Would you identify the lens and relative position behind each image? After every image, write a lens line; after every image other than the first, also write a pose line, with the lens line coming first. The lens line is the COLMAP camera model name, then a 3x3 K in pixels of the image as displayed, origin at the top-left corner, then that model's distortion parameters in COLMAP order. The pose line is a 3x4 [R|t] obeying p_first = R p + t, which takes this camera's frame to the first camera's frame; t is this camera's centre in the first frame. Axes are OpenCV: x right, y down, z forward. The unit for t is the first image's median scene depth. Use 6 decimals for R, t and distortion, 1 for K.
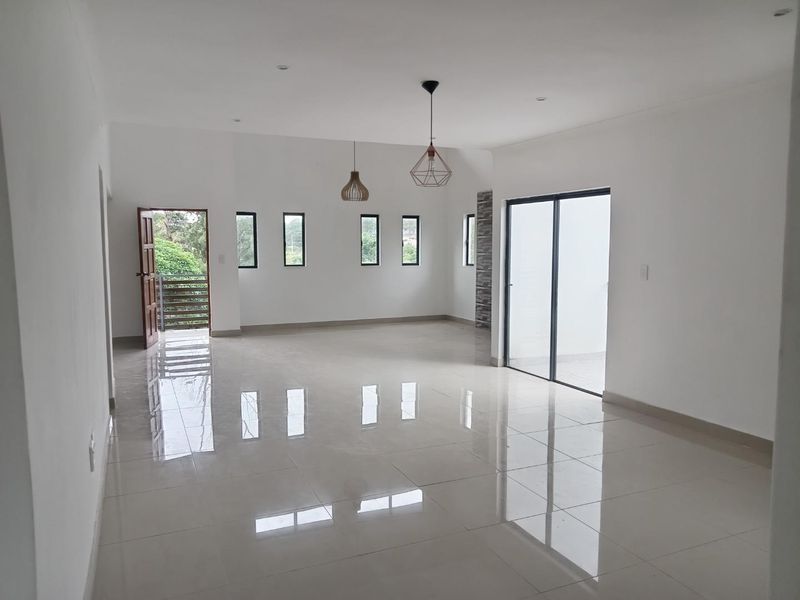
lens RADIAL K [[612.8, 0, 400.0], [0, 612.8, 300.0], [0, 0, 1]] dist [0.071711, 0.000404]
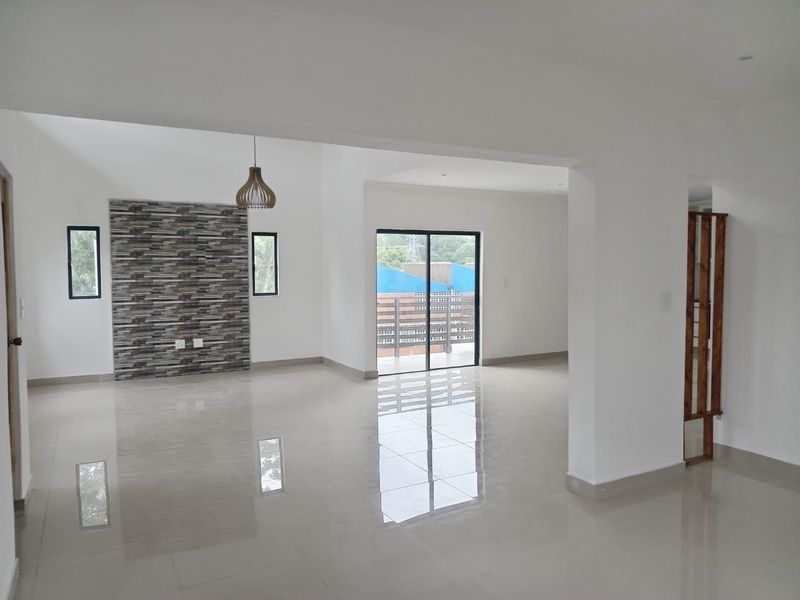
lens RADIAL K [[634.2, 0, 400.0], [0, 634.2, 300.0], [0, 0, 1]] dist [0.002919, -0.000233]
pose [[-0.019729, -0.043389, 0.998863, -0.827847], [0.089850, 0.994938, 0.044993, -0.071983], [-0.995760, 0.090636, -0.015730, 0.857730]]
